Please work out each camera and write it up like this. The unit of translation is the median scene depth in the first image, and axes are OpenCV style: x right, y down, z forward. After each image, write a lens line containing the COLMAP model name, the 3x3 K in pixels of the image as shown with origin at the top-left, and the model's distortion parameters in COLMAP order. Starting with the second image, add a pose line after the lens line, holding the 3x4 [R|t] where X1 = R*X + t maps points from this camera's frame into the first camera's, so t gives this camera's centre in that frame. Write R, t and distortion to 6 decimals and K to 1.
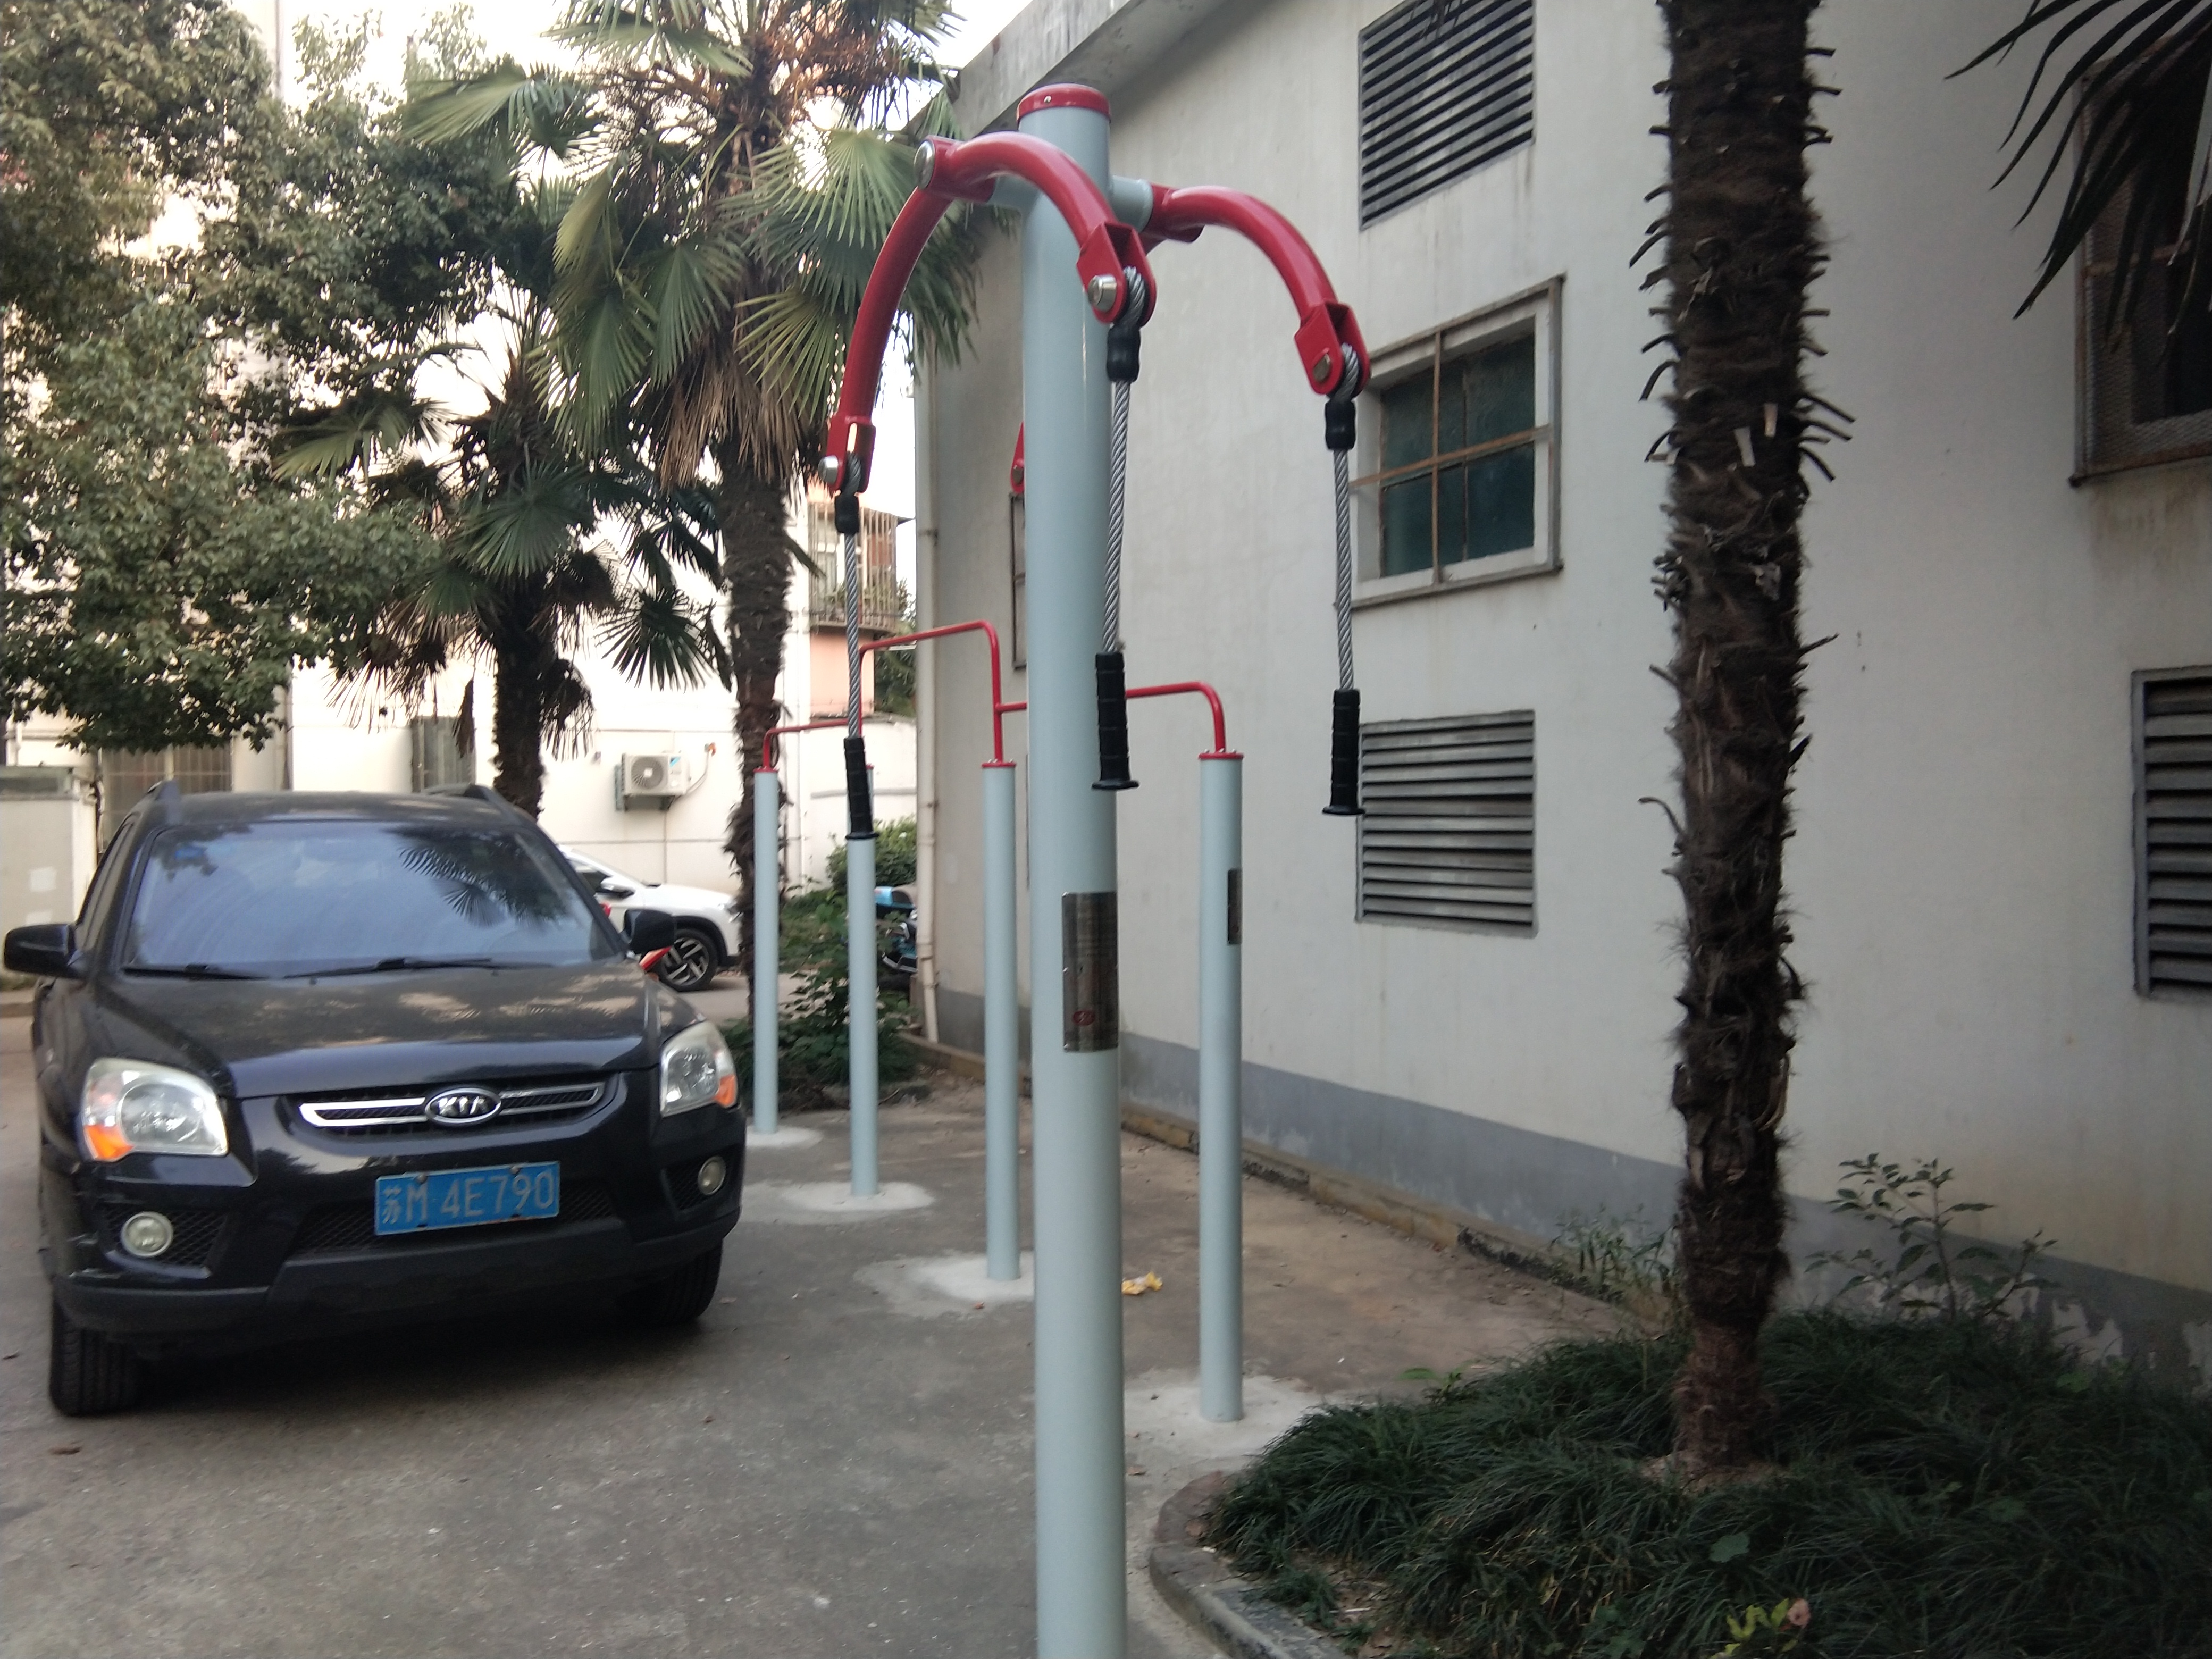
lens RADIAL K [[1775.6, 0, 1124.1], [0, 1775.6, 844.6], [0, 0, 1]] dist [0.098171, -0.129522]
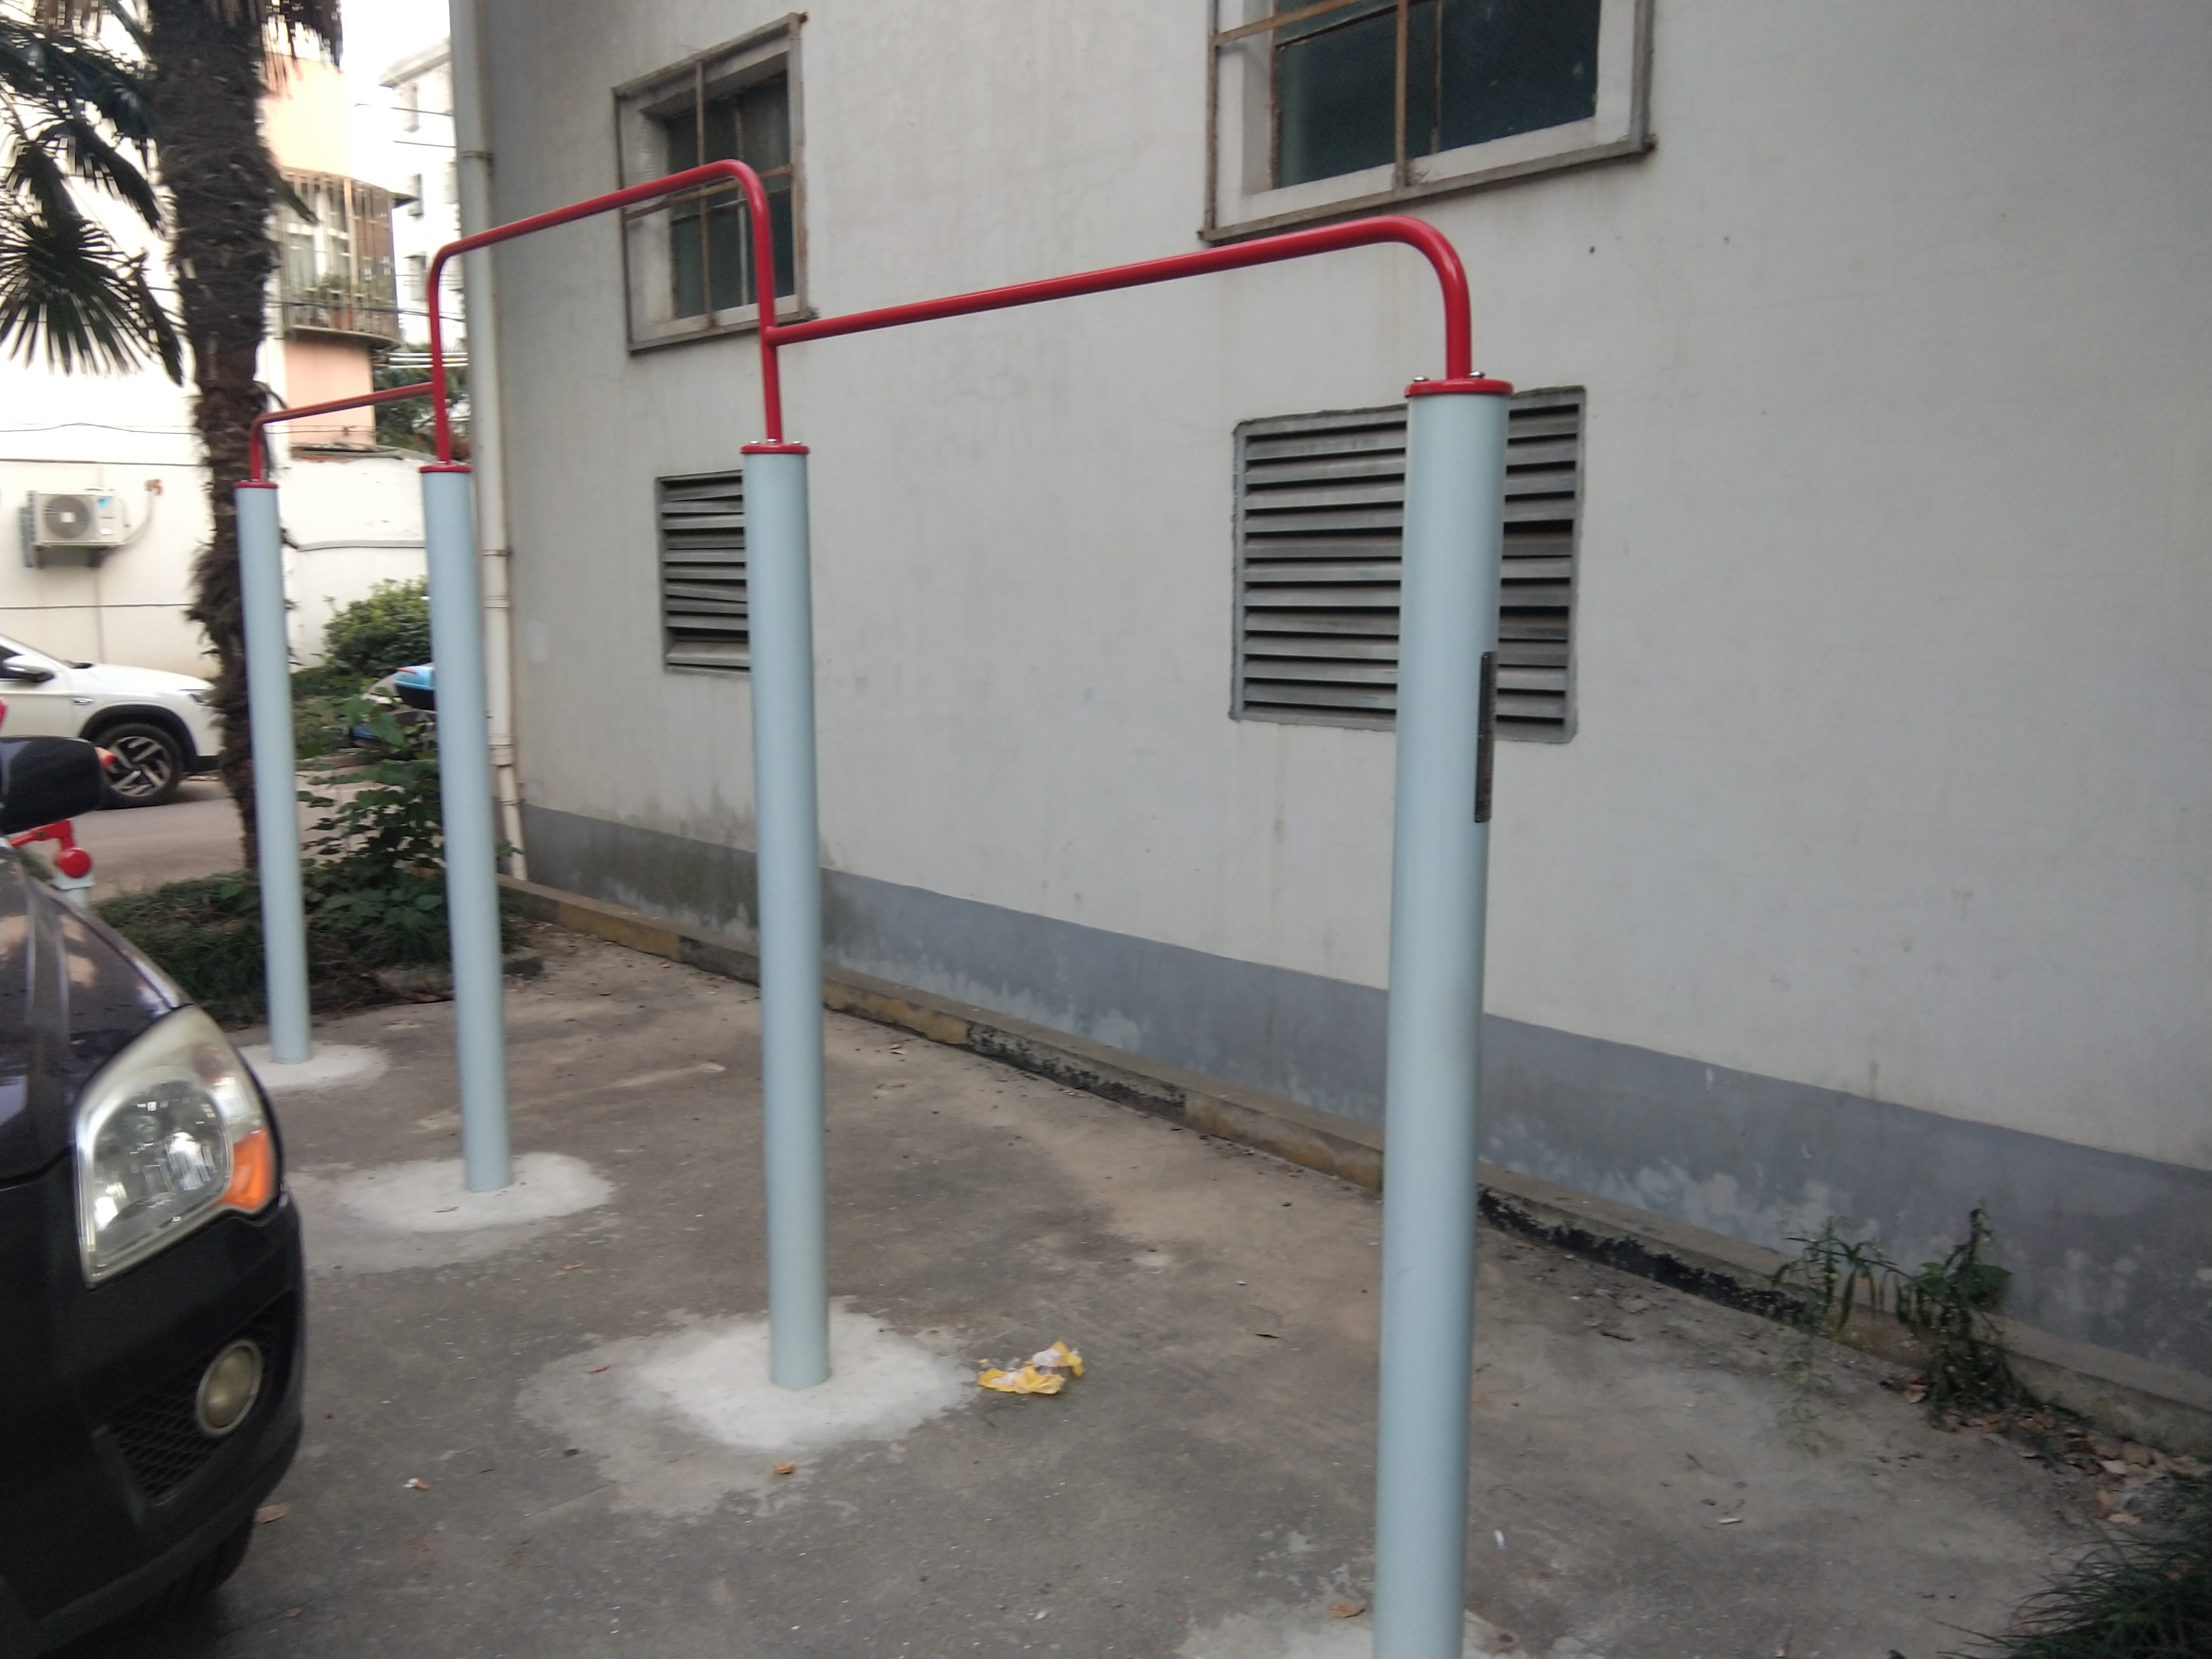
lens RADIAL K [[1775.6, 0, 1127.2], [0, 1775.6, 814.4], [0, 0, 1]] dist [0.098171, -0.129522]
pose [[0.966295, -0.035425, 0.254990, -0.088238], [0.006188, 0.993397, 0.114560, 0.001831], [-0.257364, -0.109120, 0.960133, 0.374741]]
